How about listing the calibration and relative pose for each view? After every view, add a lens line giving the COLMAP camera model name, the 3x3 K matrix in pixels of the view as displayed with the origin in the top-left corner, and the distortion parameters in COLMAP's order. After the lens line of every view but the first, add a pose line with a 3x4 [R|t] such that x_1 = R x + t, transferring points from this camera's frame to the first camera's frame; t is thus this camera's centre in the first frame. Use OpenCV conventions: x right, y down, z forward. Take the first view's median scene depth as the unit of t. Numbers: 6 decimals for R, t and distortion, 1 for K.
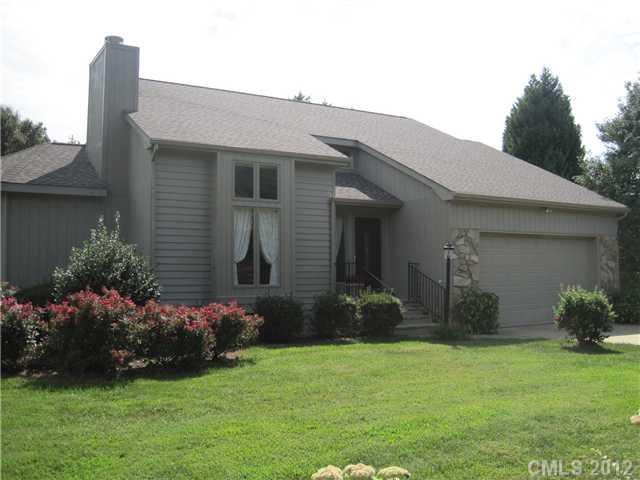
lens RADIAL K [[650.9, 0, 320.0], [0, 650.9, 240.0], [0, 0, 1]] dist [-0.148438, 0.026690]
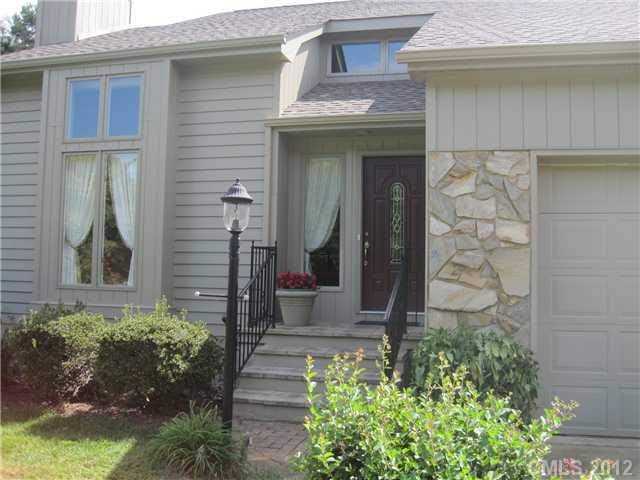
lens RADIAL K [[650.9, 0, 320.0], [0, 650.9, 240.0], [0, 0, 1]] dist [-0.148438, 0.026690]
pose [[0.714896, -0.014731, -0.699076, 0.411880], [0.018148, 0.999832, -0.002509, 0.031795], [0.698996, -0.010893, 0.715043, 0.682341]]
